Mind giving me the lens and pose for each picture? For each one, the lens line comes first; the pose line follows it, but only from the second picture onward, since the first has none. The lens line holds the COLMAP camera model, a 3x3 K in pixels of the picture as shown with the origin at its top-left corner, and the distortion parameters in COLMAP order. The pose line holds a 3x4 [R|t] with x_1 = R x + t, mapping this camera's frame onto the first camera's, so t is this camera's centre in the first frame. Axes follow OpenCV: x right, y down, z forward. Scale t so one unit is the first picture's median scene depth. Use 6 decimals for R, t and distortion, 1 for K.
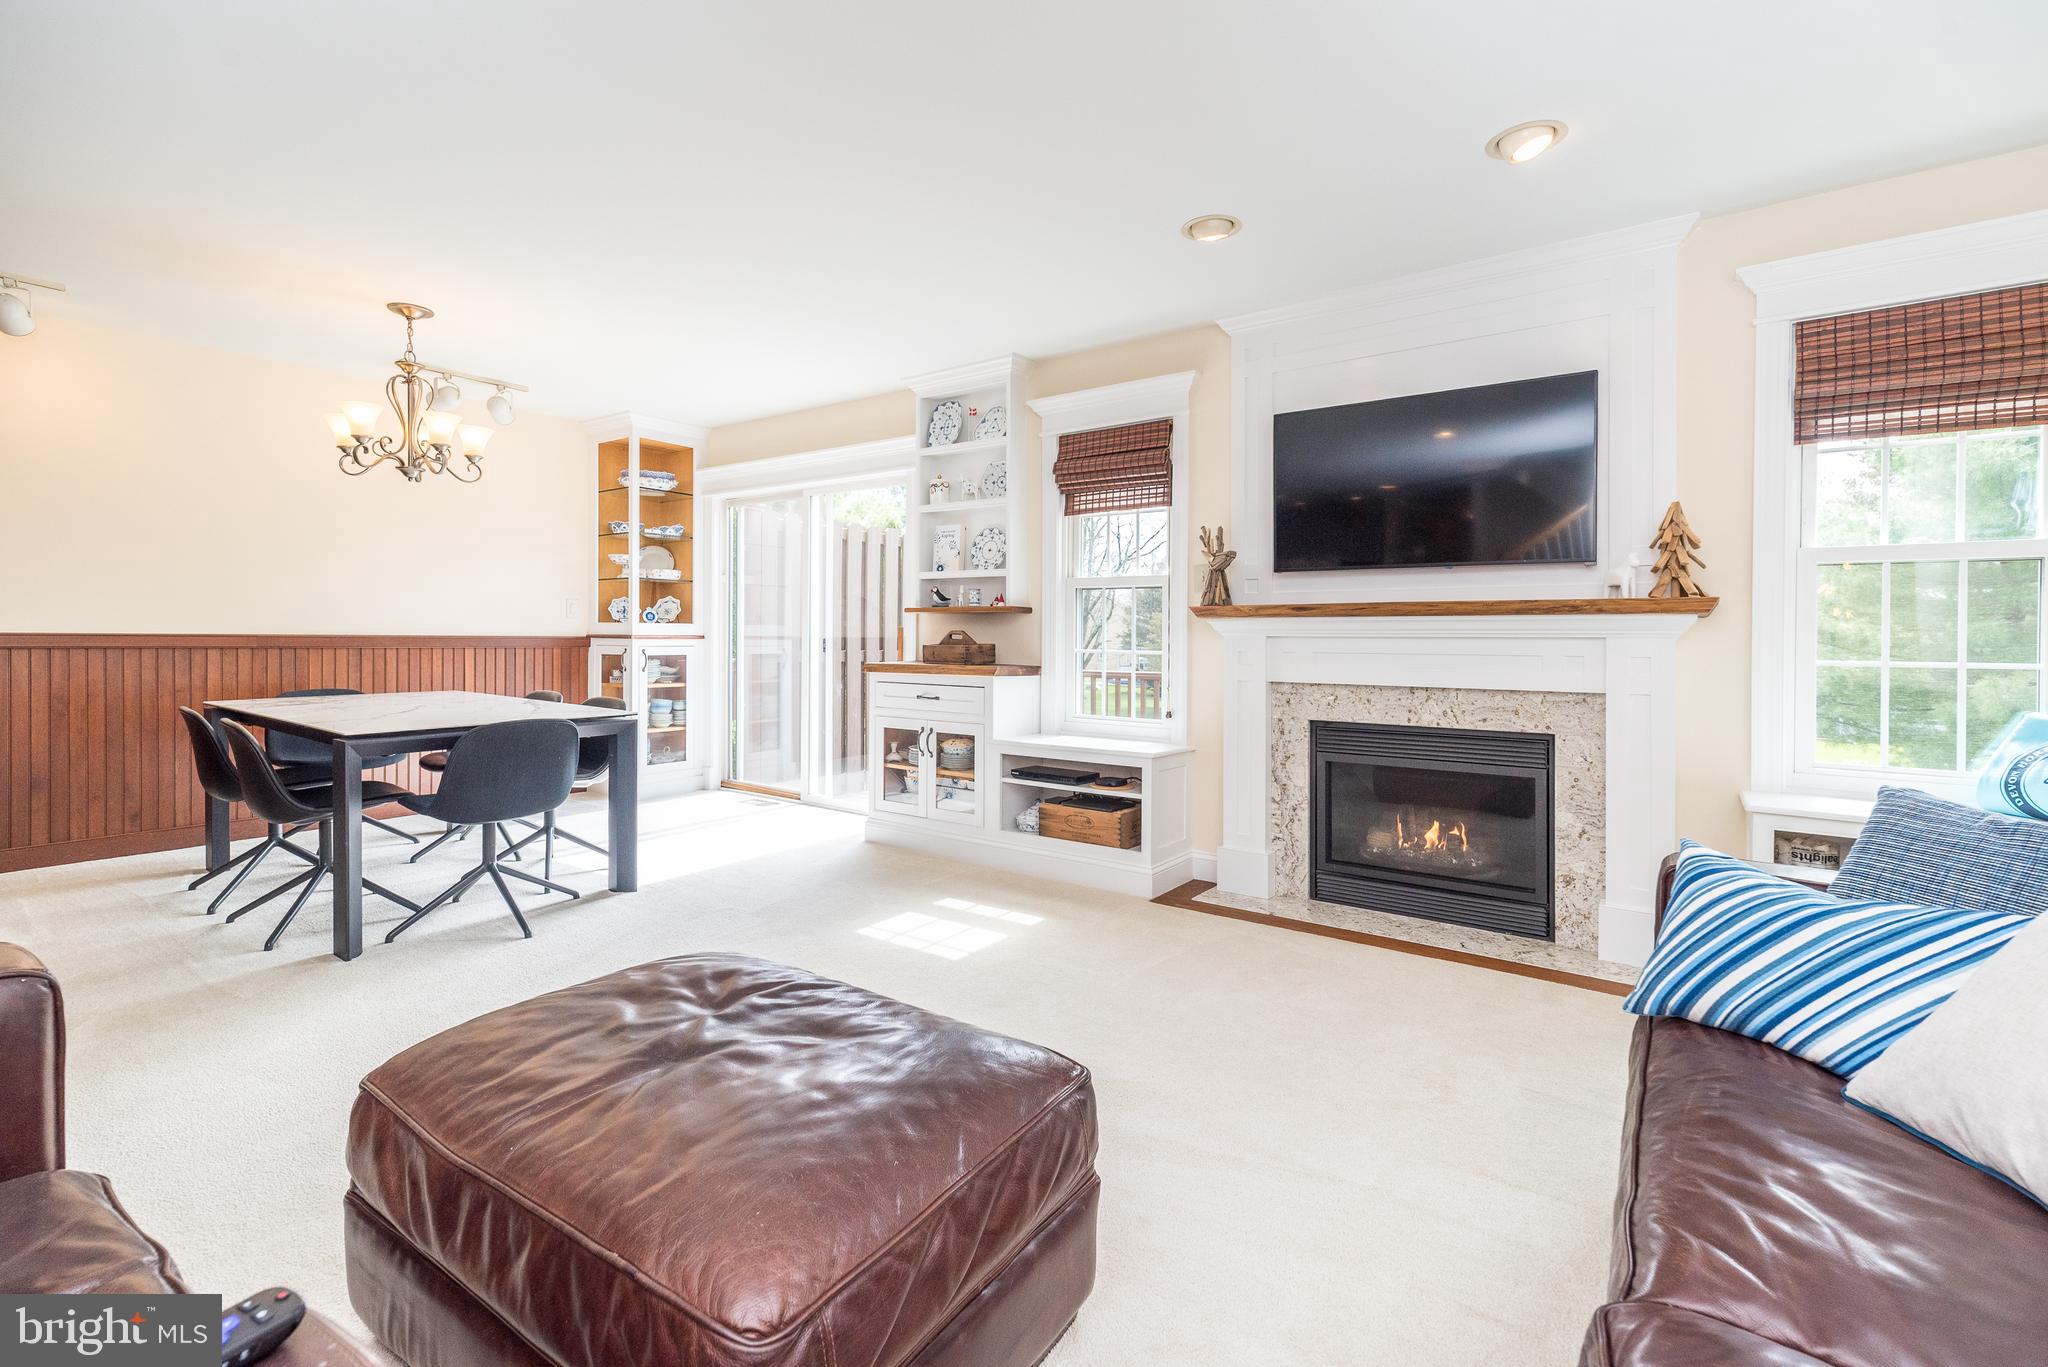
lens RADIAL K [[888.4, 0, 1041.2], [0, 888.4, 628.9], [0, 0, 1]] dist [0.005452, 0.001159]
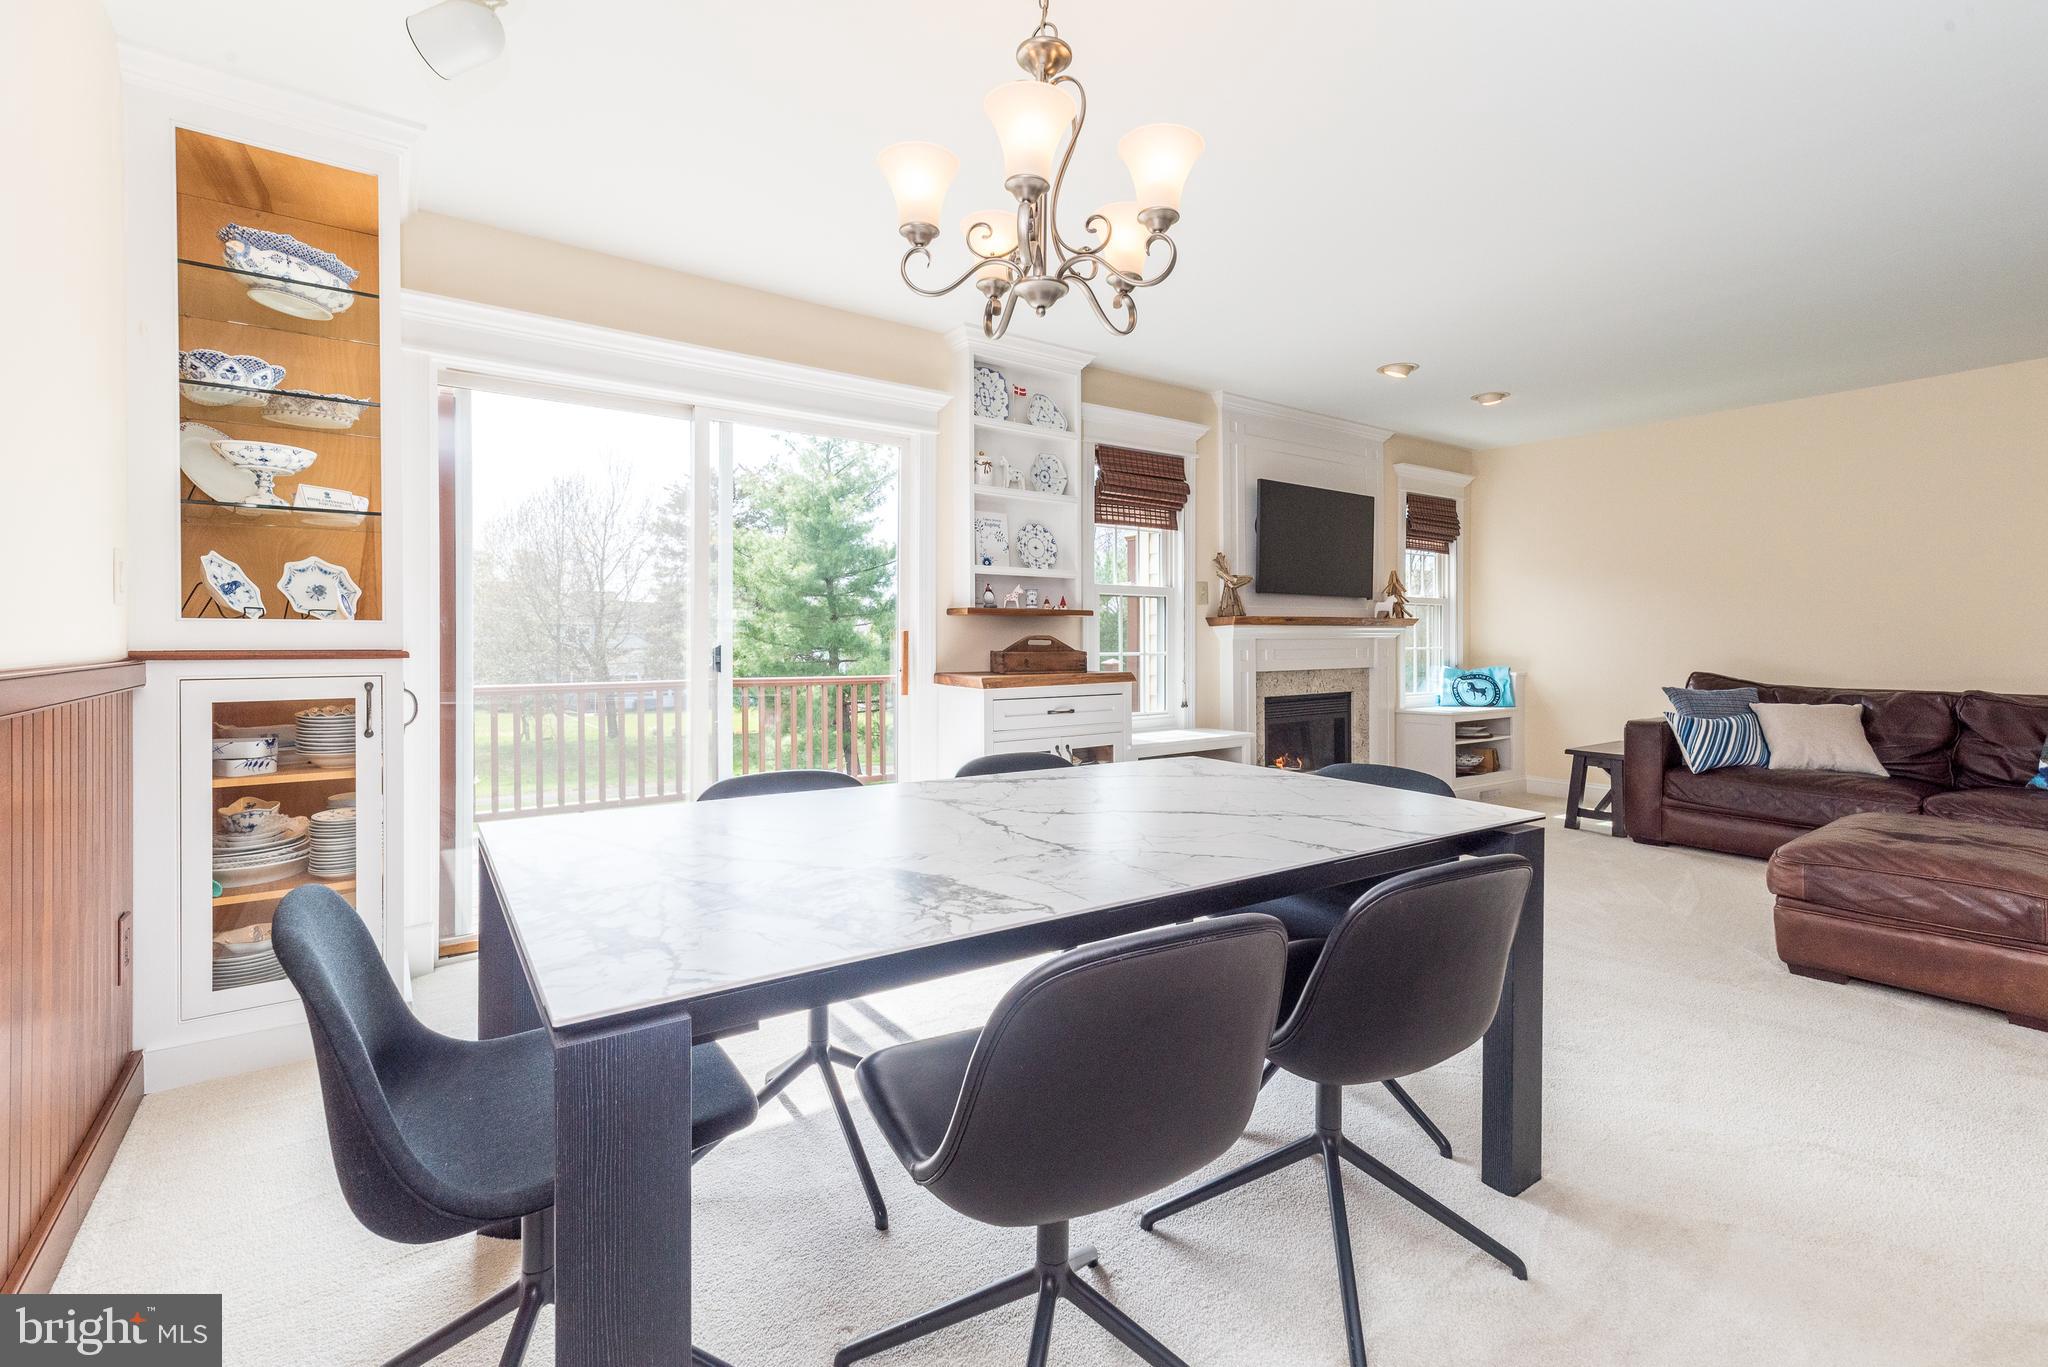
lens RADIAL K [[888.4, 0, 1042.9], [0, 888.4, 622.2], [0, 0, 1]] dist [0.005452, 0.001159]
pose [[0.330139, 0.007331, 0.943904, -1.138512], [-0.005190, 0.999969, -0.005951, -0.007664], [-0.943918, -0.002934, 0.330167, 0.850984]]
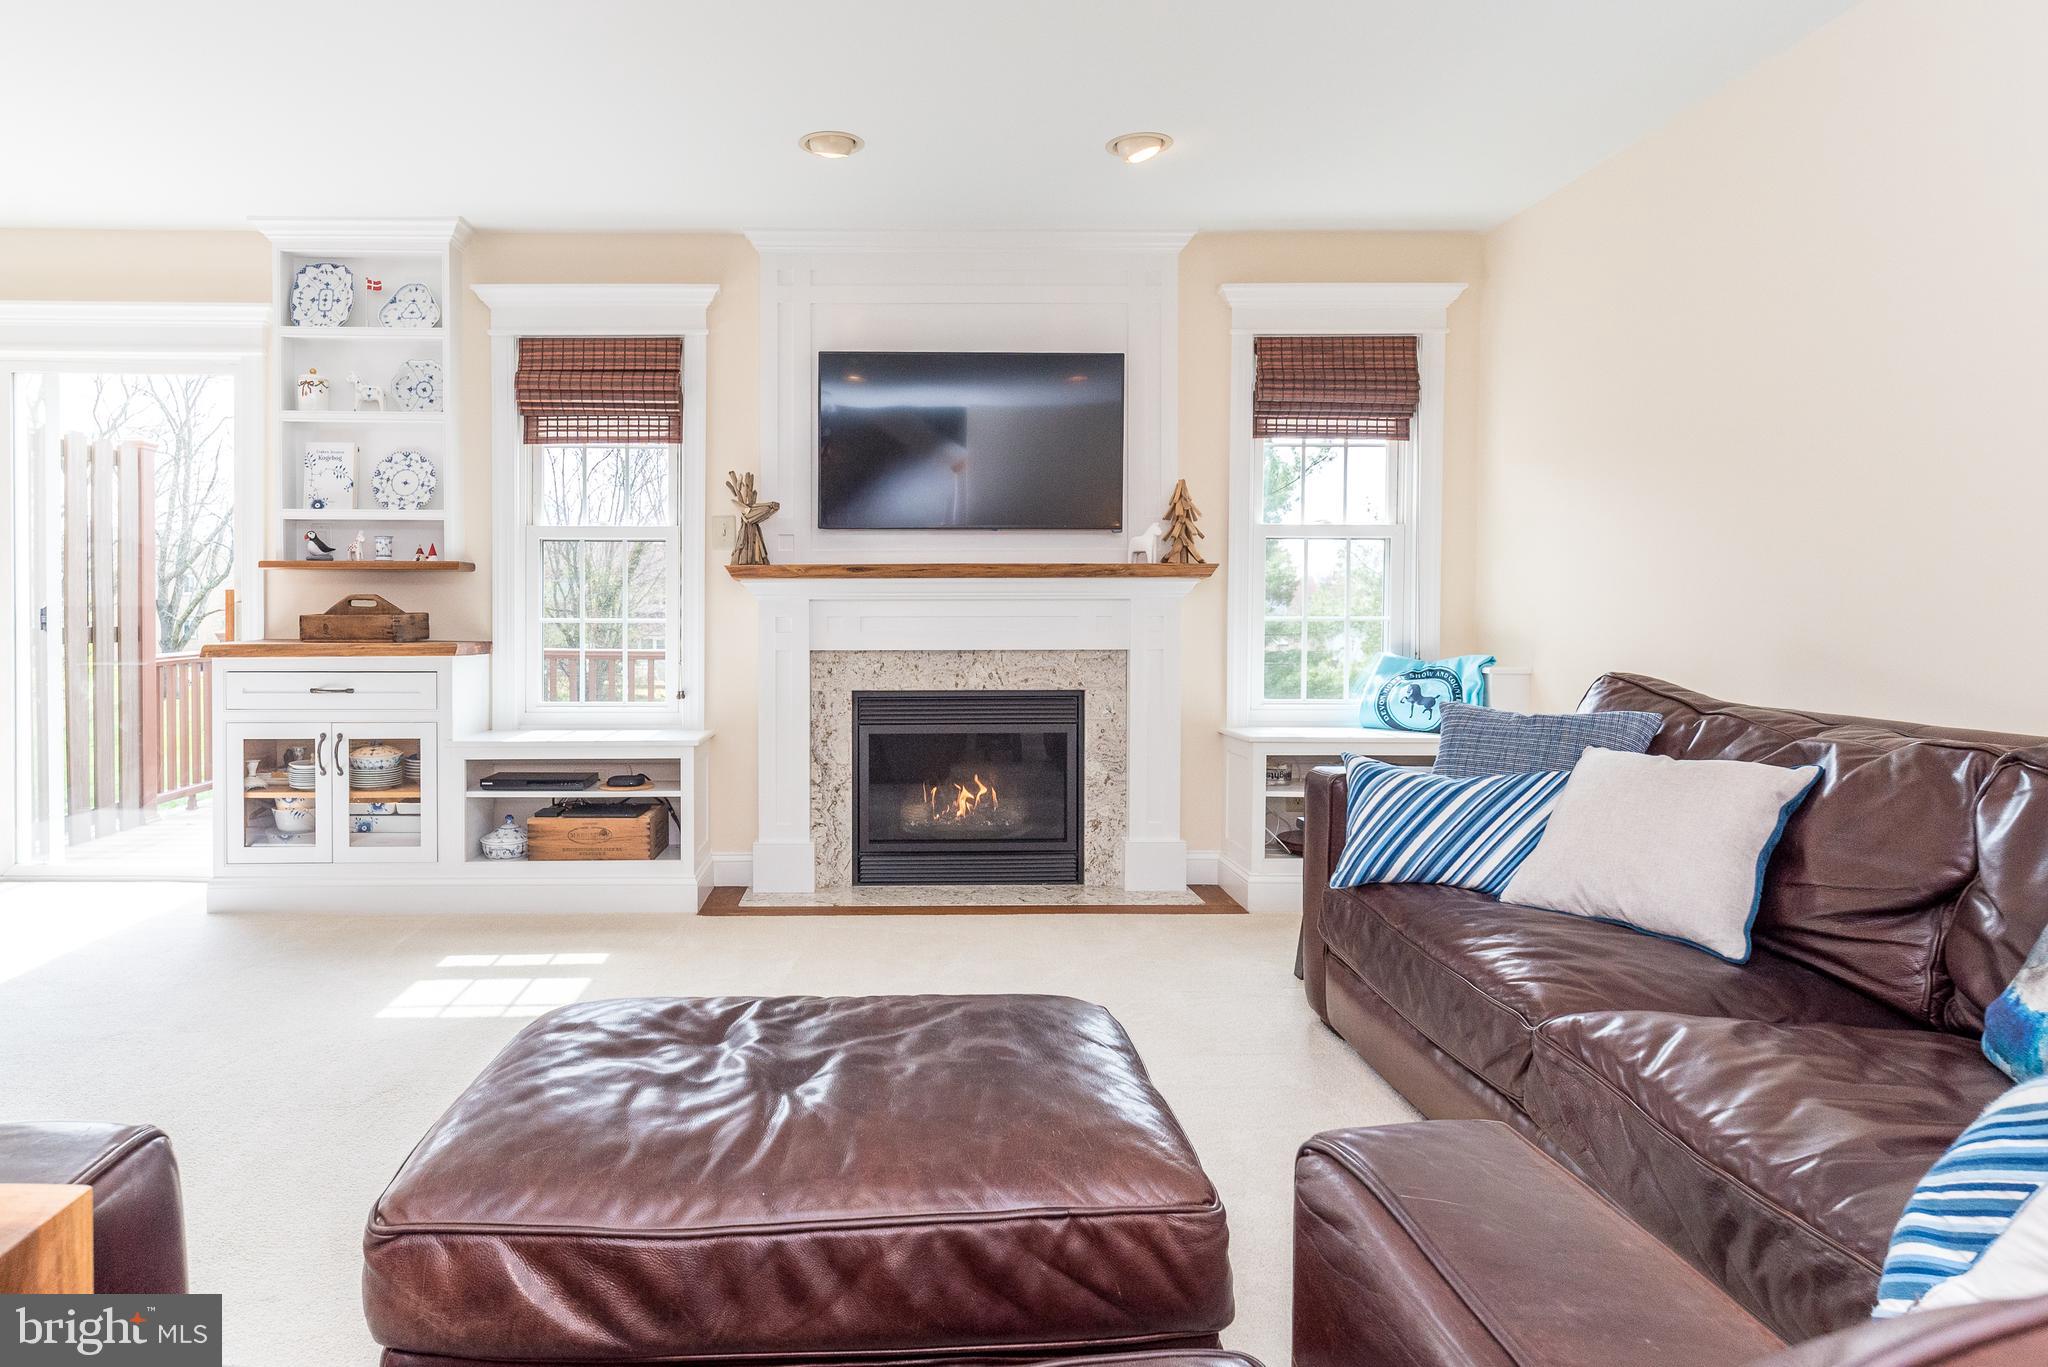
lens RADIAL K [[1051.1, 0, 1042.4], [0, 1051.1, 612.1], [0, 0, 1]] dist [0.002313, 0.000203]
pose [[0.813791, -0.012003, 0.581034, -0.166458], [0.001060, 0.999816, 0.019171, 0.000727], [-0.581157, -0.014985, 0.813654, 0.005416]]
